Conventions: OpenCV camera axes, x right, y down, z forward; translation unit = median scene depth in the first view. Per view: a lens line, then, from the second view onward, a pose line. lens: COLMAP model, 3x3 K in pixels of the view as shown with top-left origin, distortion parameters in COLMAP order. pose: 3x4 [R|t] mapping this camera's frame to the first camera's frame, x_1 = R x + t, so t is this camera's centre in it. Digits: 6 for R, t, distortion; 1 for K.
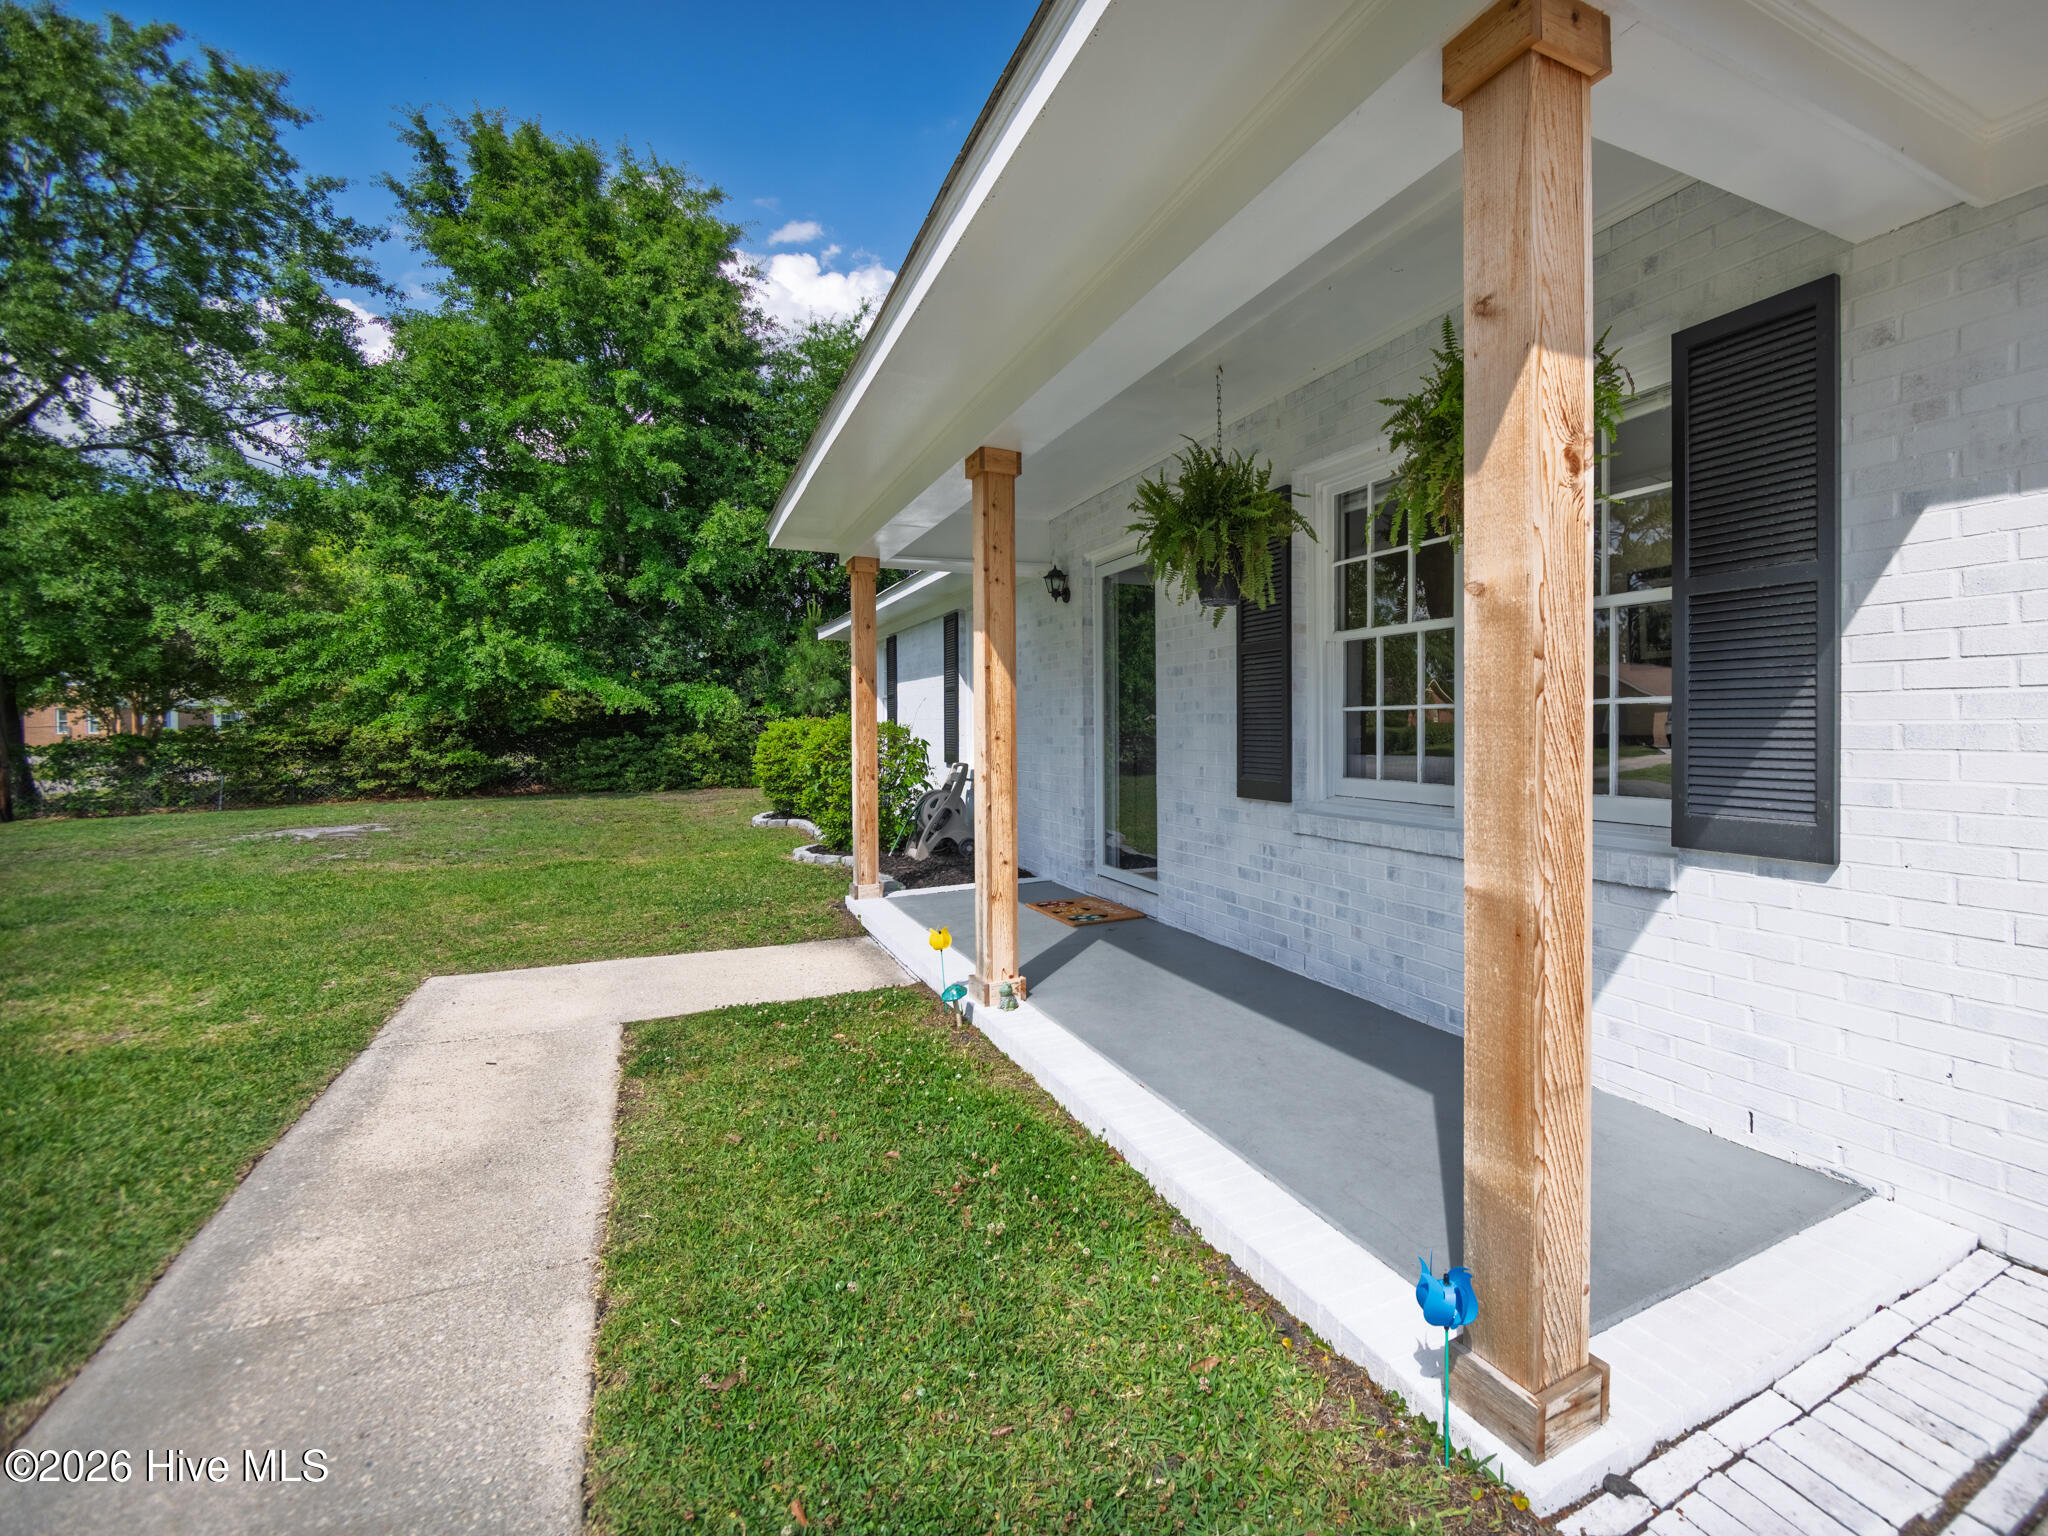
lens RADIAL K [[1023.3, 0, 1033.6], [0, 1023.3, 751.4], [0, 0, 1]] dist [0.000079, -0.000116]
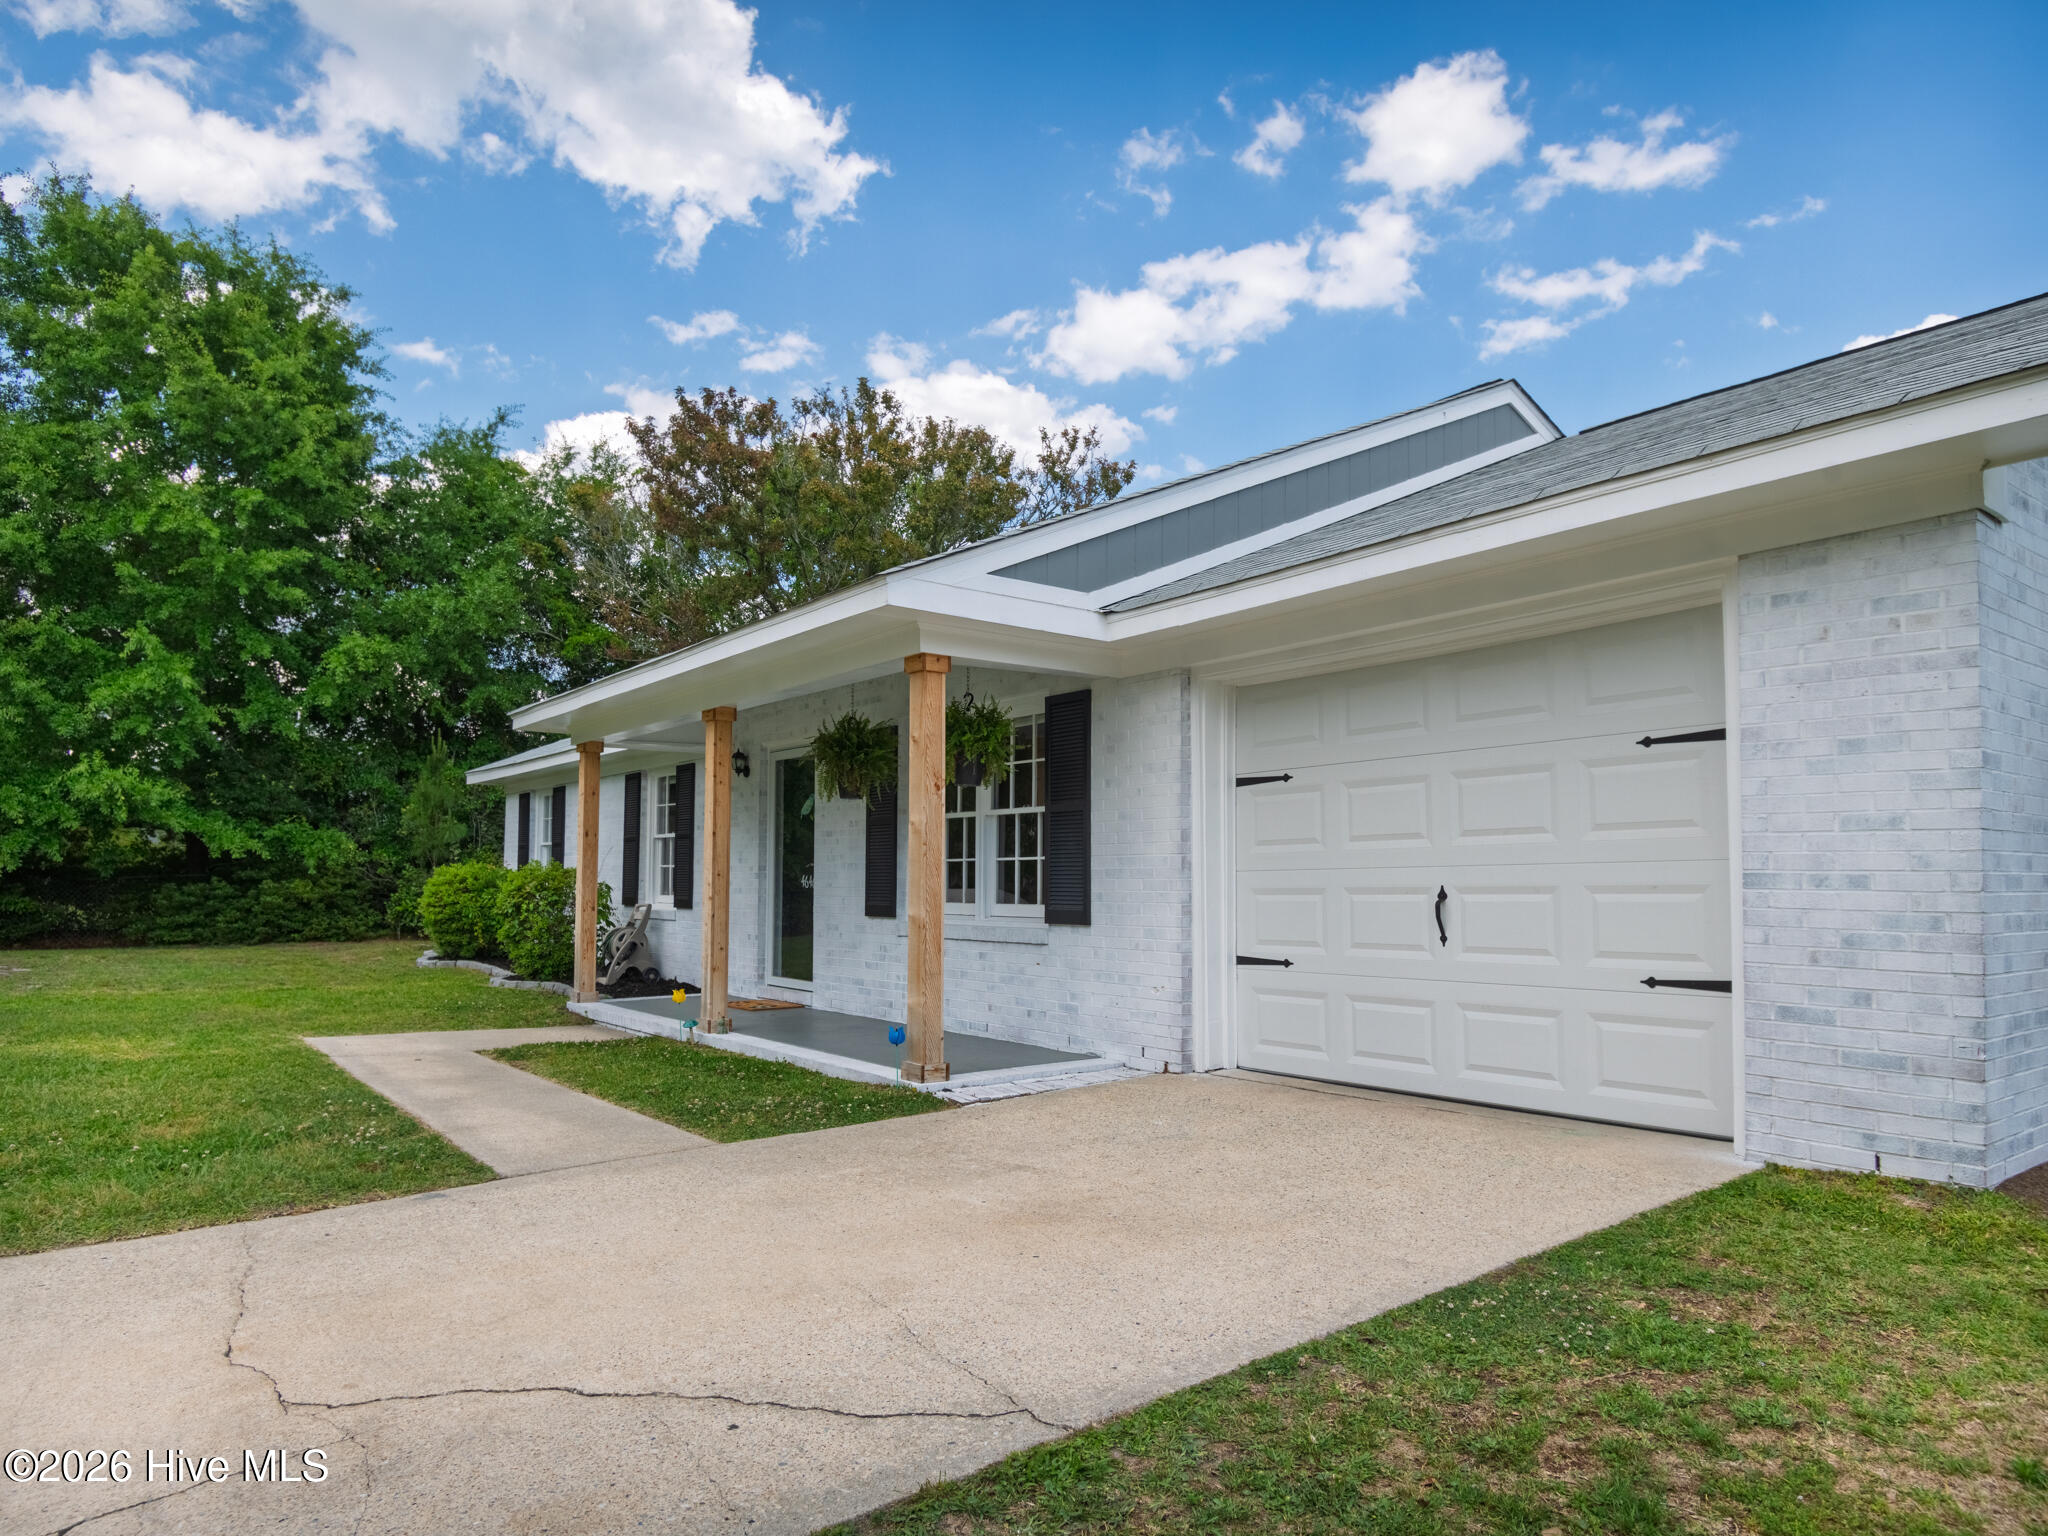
lens RADIAL K [[1308.1, 0, 1022.1], [0, 1308.1, 797.9], [0, 0, 1]] dist [-0.004522, -0.003043]
pose [[0.961849, 0.028071, 0.272138, -0.084768], [-0.003339, 0.995852, -0.090922, 0.032821], [-0.273561, 0.086544, 0.957953, -0.708087]]
